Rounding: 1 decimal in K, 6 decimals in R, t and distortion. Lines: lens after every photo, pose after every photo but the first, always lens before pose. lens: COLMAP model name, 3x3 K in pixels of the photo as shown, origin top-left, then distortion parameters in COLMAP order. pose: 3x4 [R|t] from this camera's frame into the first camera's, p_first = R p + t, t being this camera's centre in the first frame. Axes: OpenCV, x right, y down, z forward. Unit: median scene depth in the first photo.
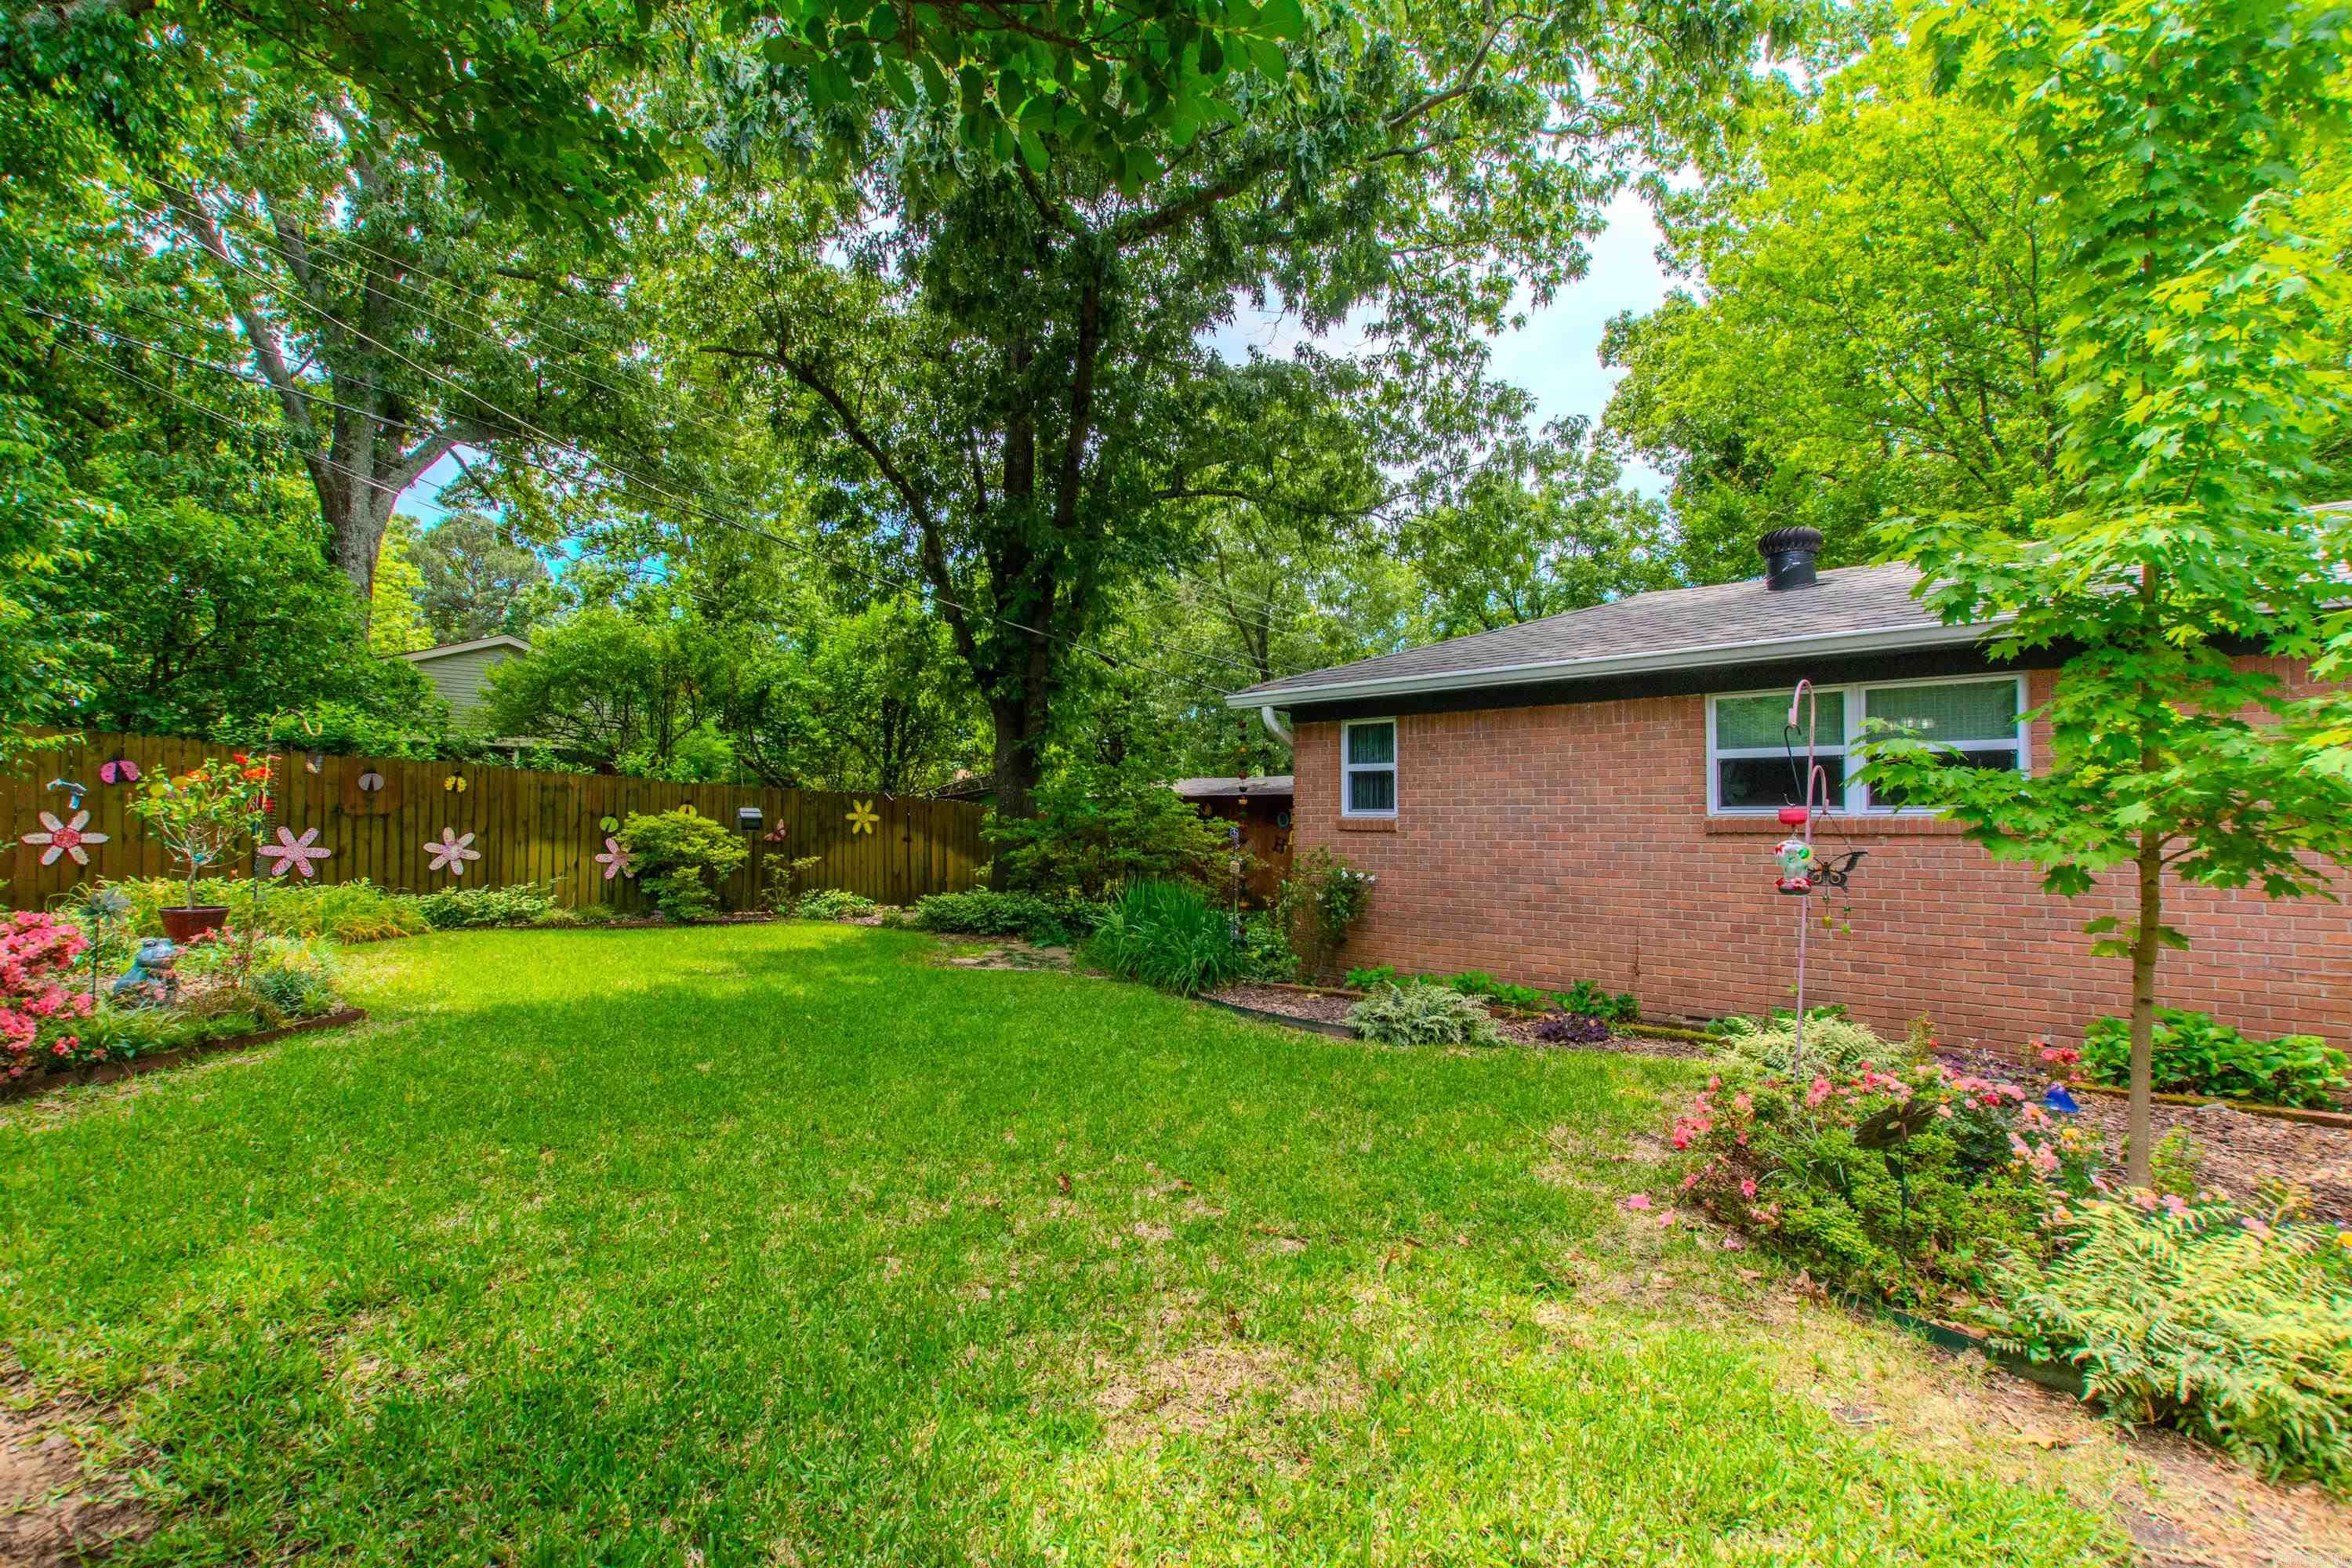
lens RADIAL K [[1060.1, 0, 1176.0], [0, 1060.1, 784.0], [0, 0, 1]] dist [0.003000, -0.000257]
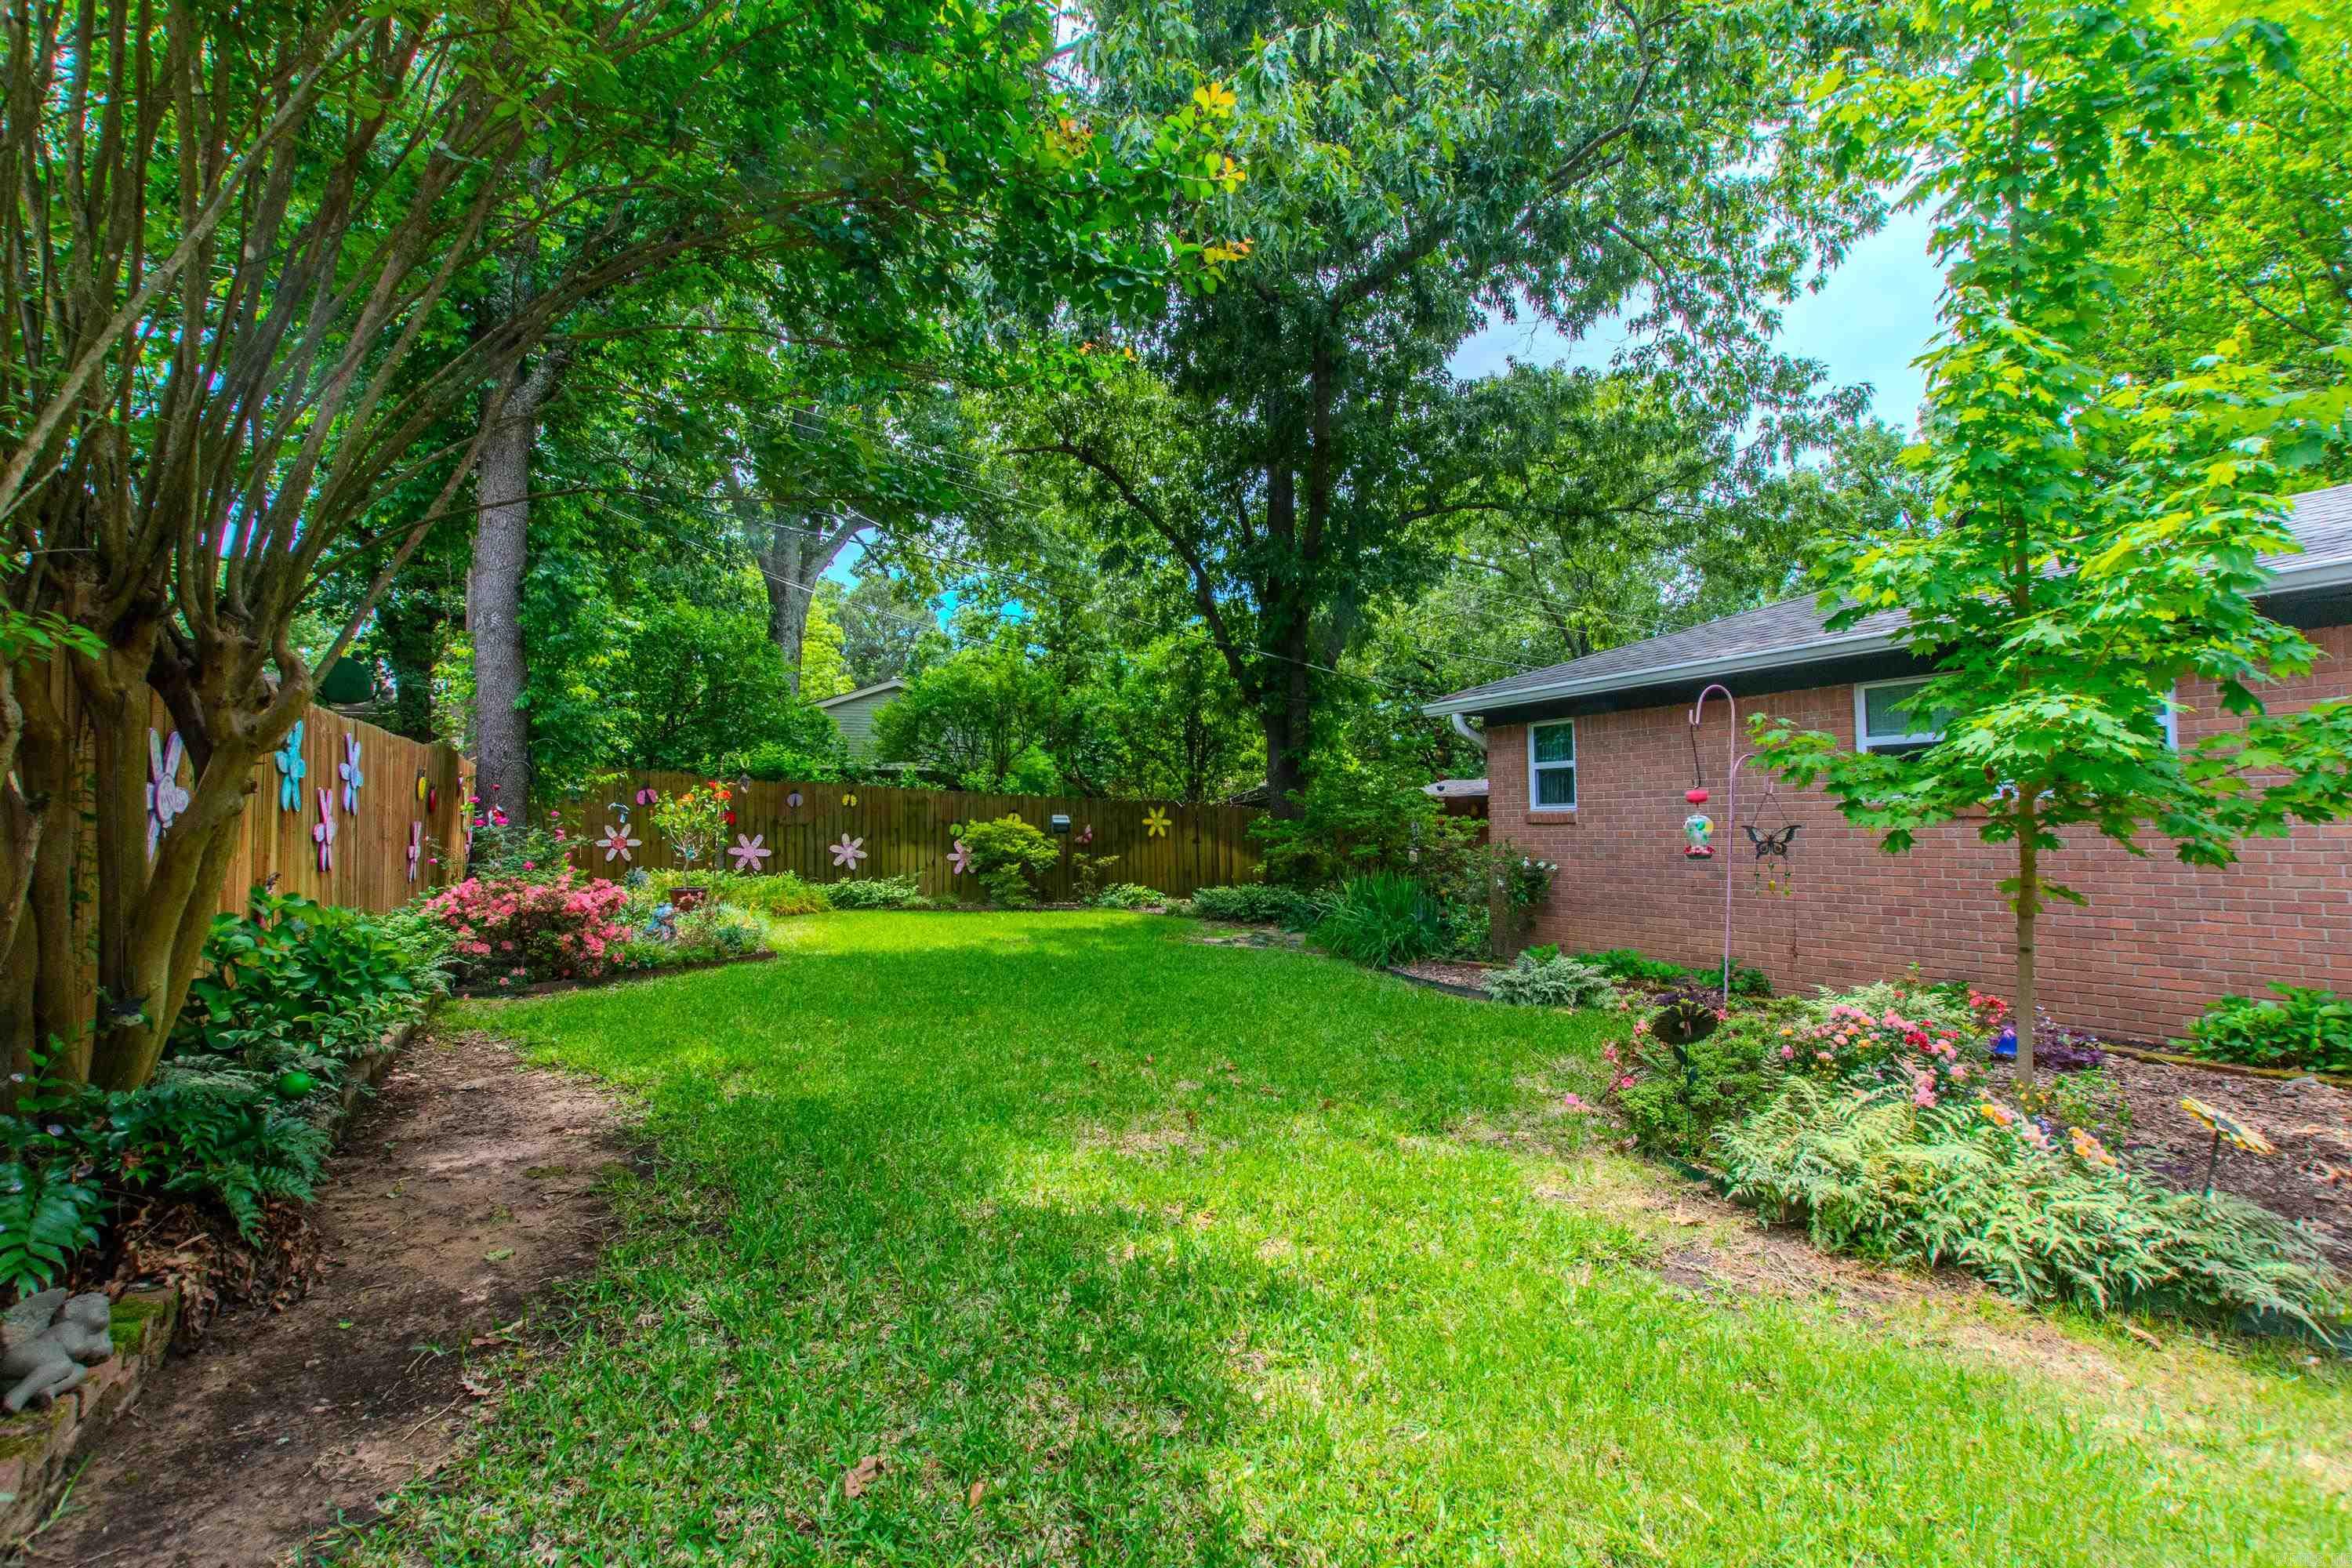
lens RADIAL K [[1060.1, 0, 1176.0], [0, 1060.1, 784.0], [0, 0, 1]] dist [0.003000, -0.000257]
pose [[0.947120, -0.027316, -0.319714, 0.108385], [0.025048, 0.999623, -0.011204, 0.004000], [0.319900, 0.002604, 0.947448, -0.099892]]
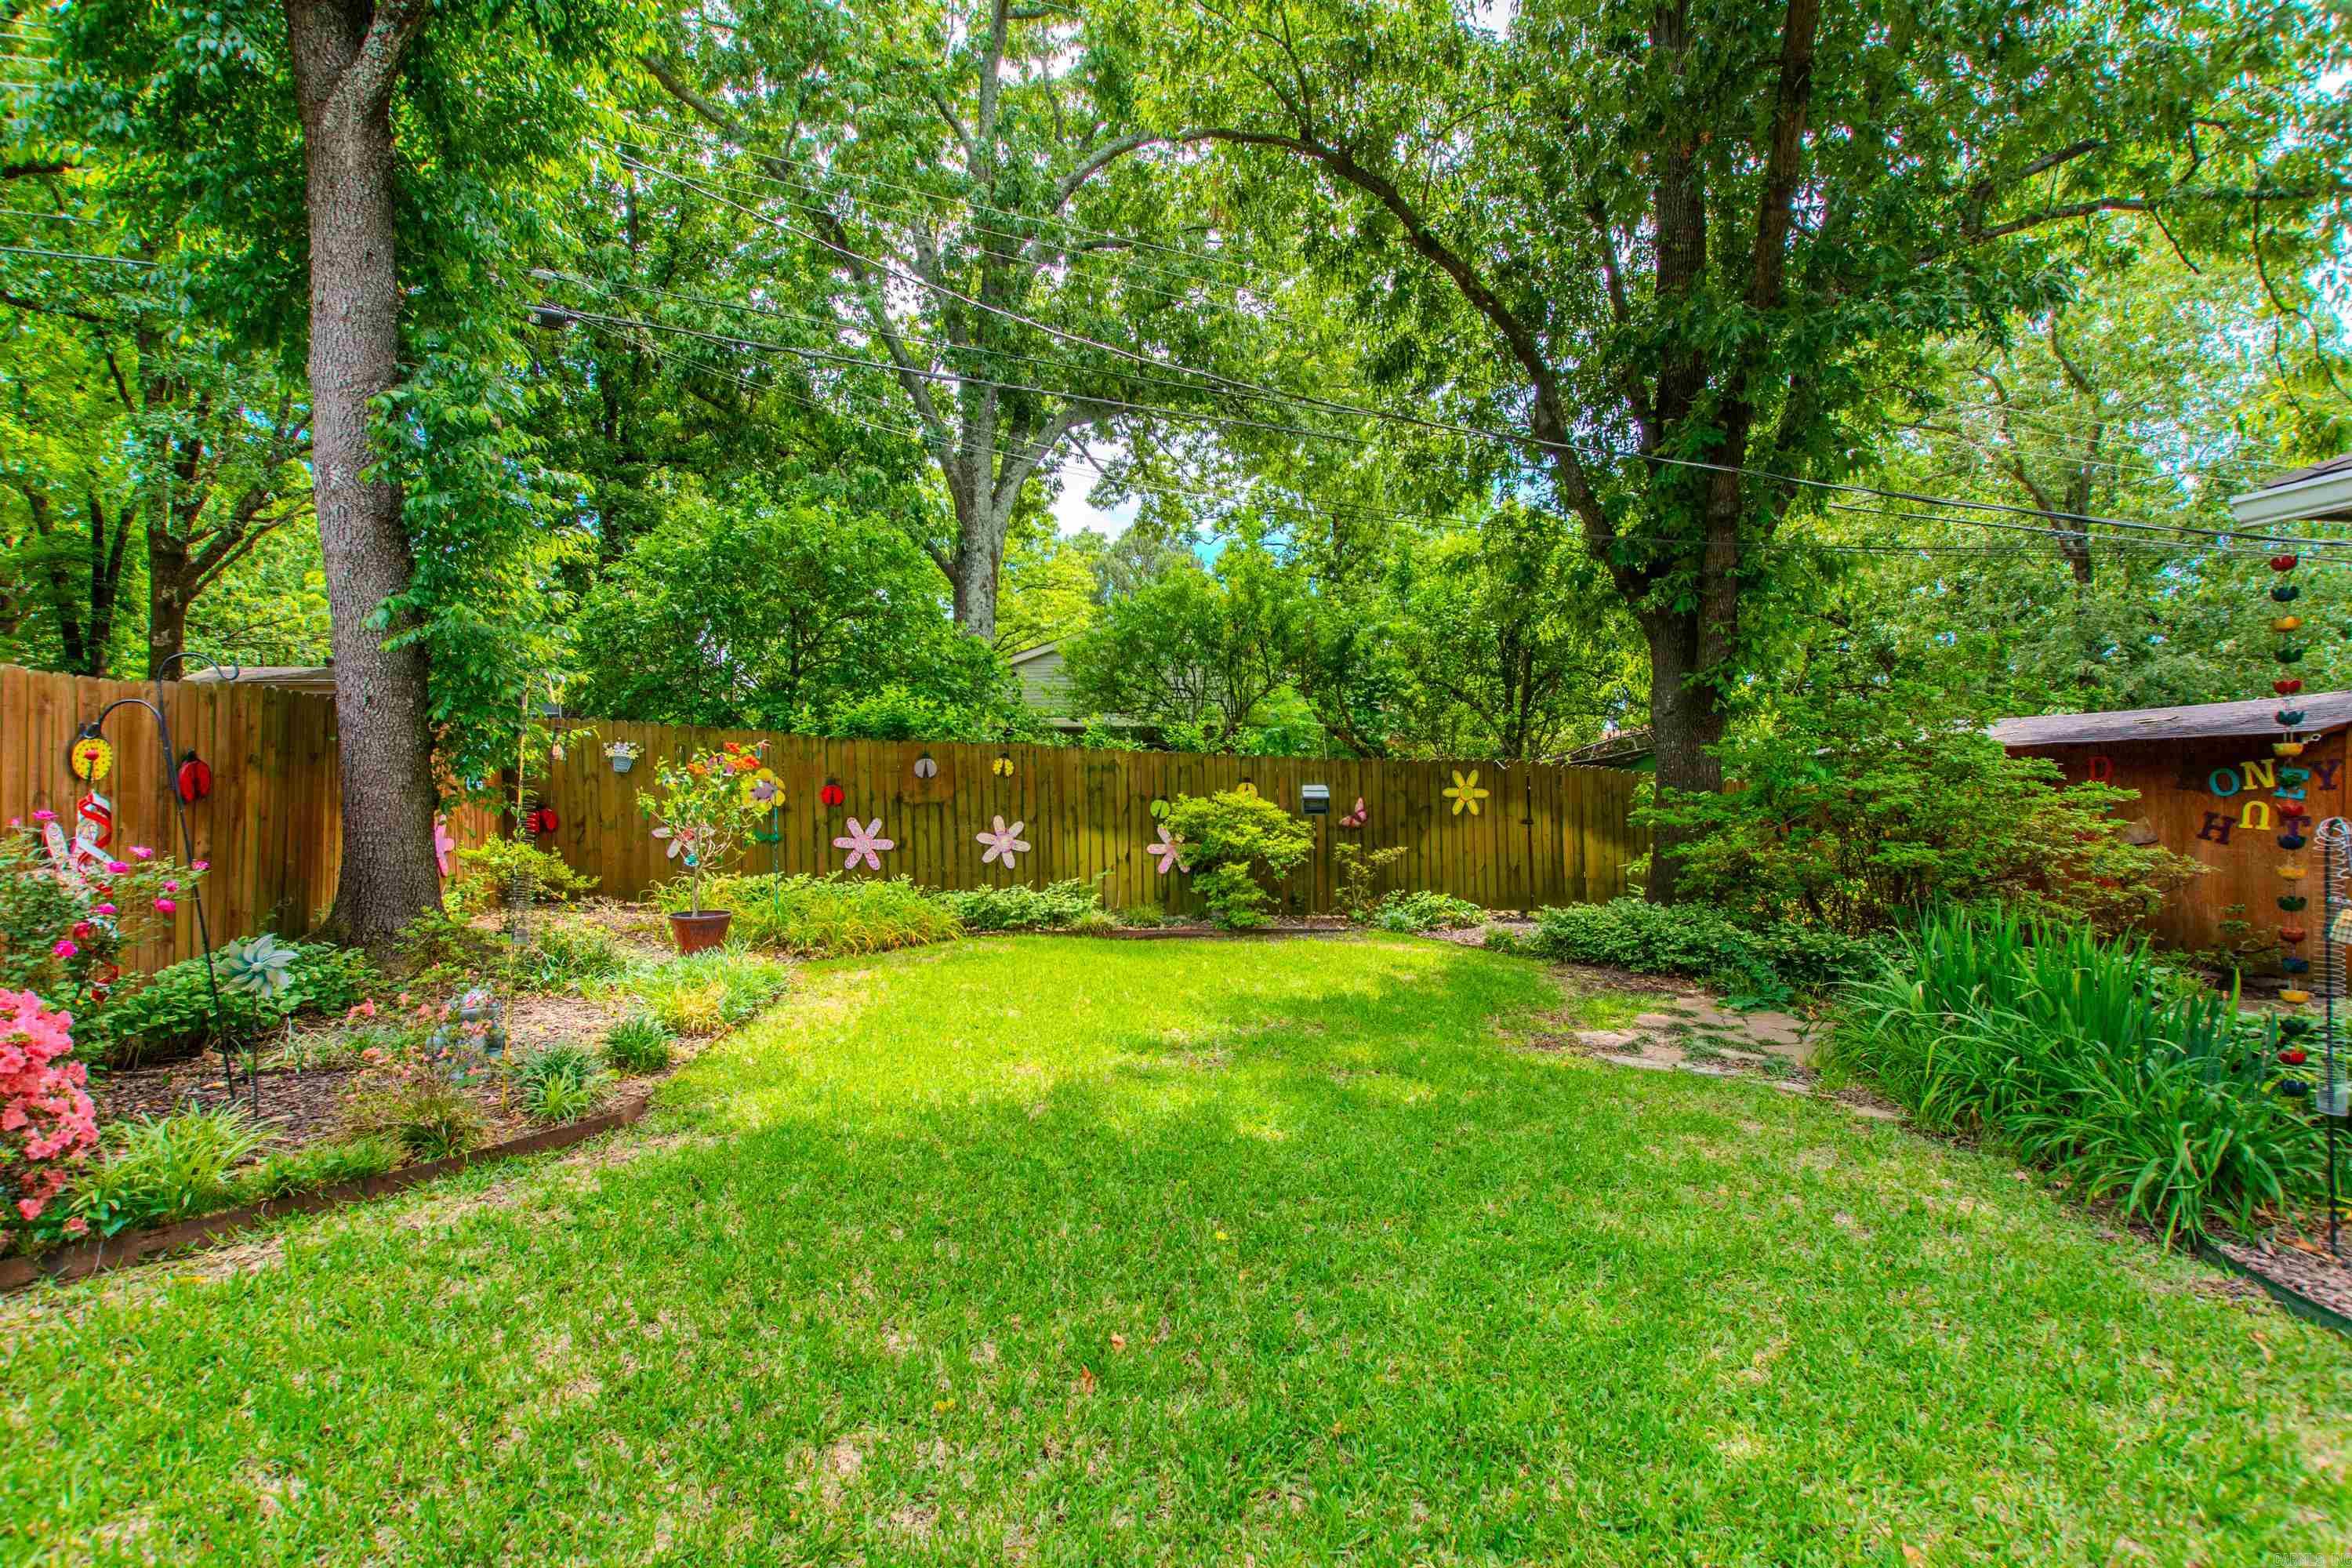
lens RADIAL K [[1073.9, 0, 1172.3], [0, 1073.9, 809.4], [0, 0, 1]] dist [0.000191, 0.000035]
pose [[0.827145, -0.010594, -0.561888, -0.043490], [0.040343, 0.998362, 0.040565, 0.003944], [0.560538, -0.056222, 0.826218, 0.284391]]
